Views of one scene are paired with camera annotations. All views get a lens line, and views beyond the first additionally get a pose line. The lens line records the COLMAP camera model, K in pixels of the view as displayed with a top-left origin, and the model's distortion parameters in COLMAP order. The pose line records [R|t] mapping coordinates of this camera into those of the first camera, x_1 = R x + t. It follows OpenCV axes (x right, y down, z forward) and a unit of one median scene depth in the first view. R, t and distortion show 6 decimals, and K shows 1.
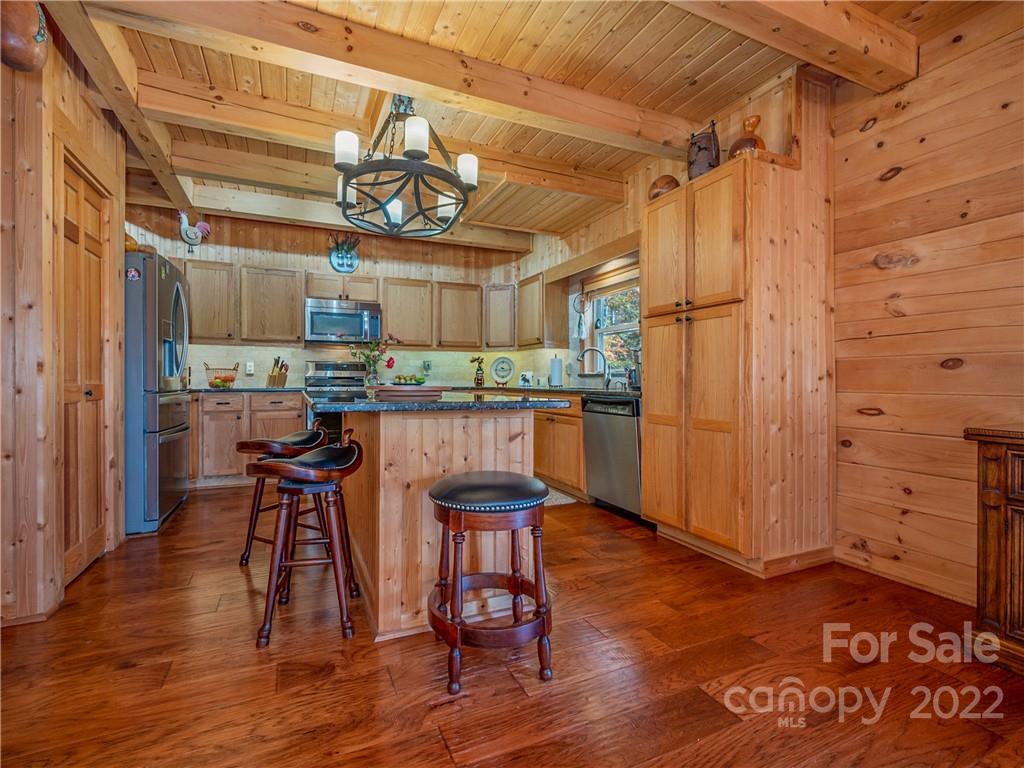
lens RADIAL K [[464.8, 0, 479.1], [0, 464.8, 382.6], [0, 0, 1]] dist [0.000487, -0.000161]
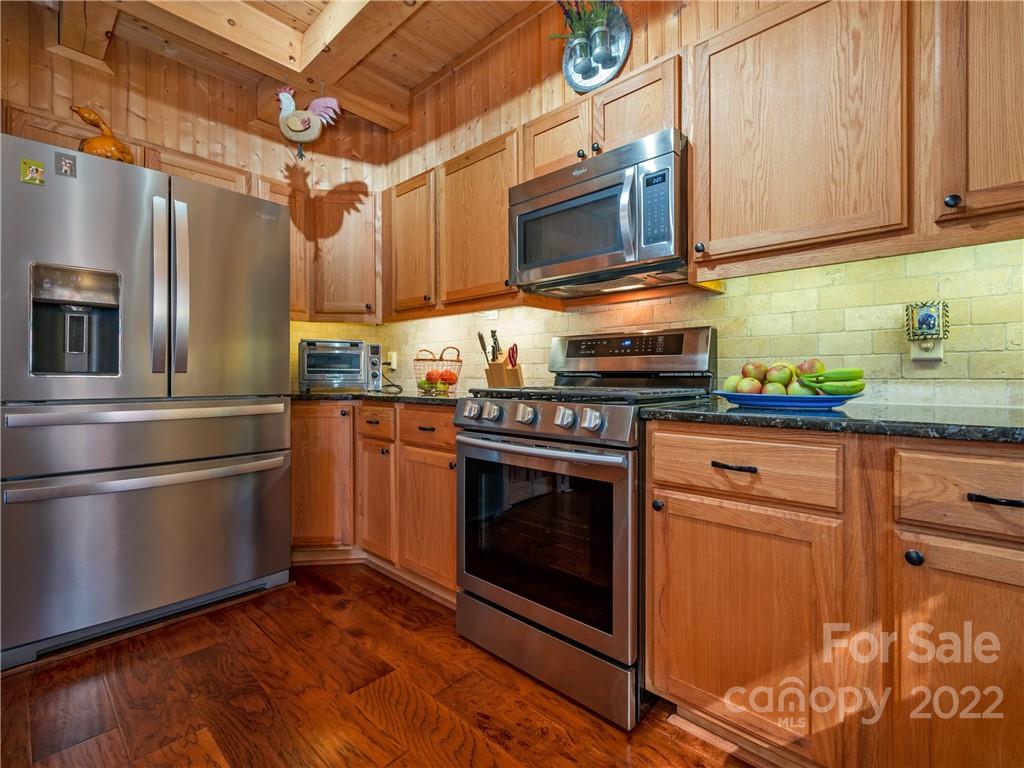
lens RADIAL K [[457.4, 0, 551.1], [0, 457.4, 377.0], [0, 0, 1]] dist [-0.000966, -0.000184]
pose [[0.449208, 0.000624, -0.893427, 0.018425], [-0.008231, 0.999960, -0.003440, -0.006820], [0.893389, 0.008899, 0.449196, 0.846393]]
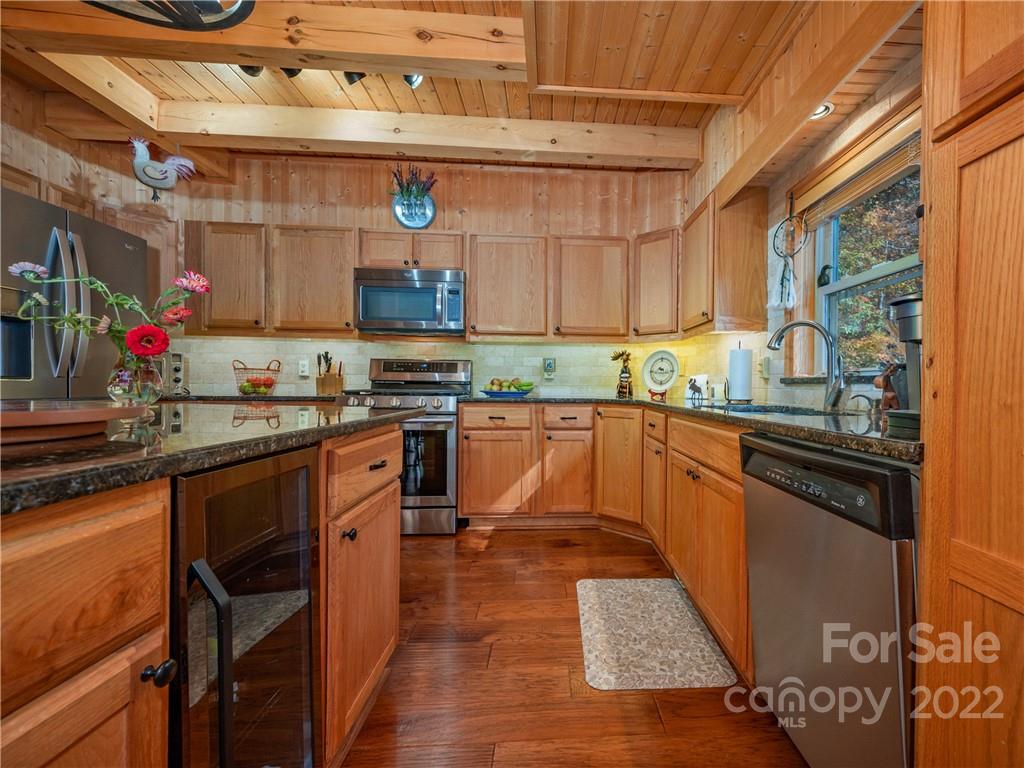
lens RADIAL K [[459.8, 0, 572.6], [0, 459.8, 388.1], [0, 0, 1]] dist [0.000388, -0.000018]
pose [[0.946158, 0.011703, -0.323494, 0.161410], [-0.012699, 0.999919, -0.000968, -0.004157], [0.323456, 0.005024, 0.946230, 0.452852]]
